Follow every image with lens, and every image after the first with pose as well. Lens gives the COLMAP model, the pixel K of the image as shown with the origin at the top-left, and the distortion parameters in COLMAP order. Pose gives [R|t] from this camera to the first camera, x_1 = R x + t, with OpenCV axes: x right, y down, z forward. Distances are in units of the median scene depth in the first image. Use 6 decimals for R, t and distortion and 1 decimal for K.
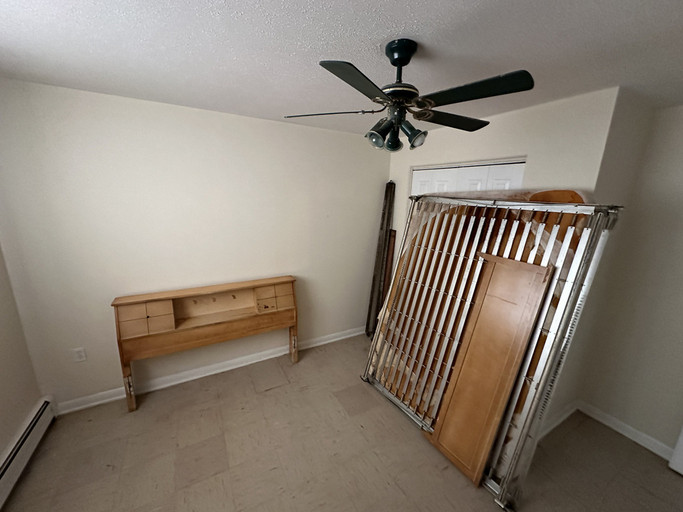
lens RADIAL K [[268.4, 0, 341.5], [0, 268.4, 256.0], [0, 0, 1]] dist [-0.001771, -0.000044]
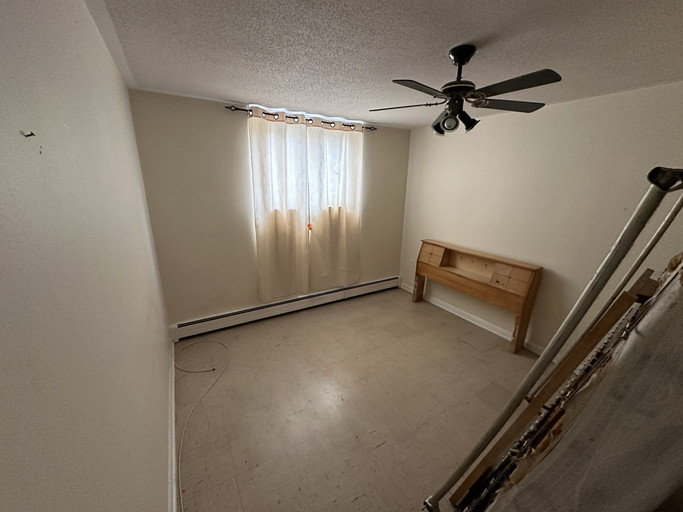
lens RADIAL K [[268.4, 0, 341.5], [0, 268.4, 256.0], [0, 0, 1]] dist [-0.001771, -0.000044]
pose [[0.073268, 0.273425, -0.959099, 0.765496], [-0.236997, 0.938909, 0.249564, -0.036728], [0.968744, 0.209018, 0.133593, 0.220736]]
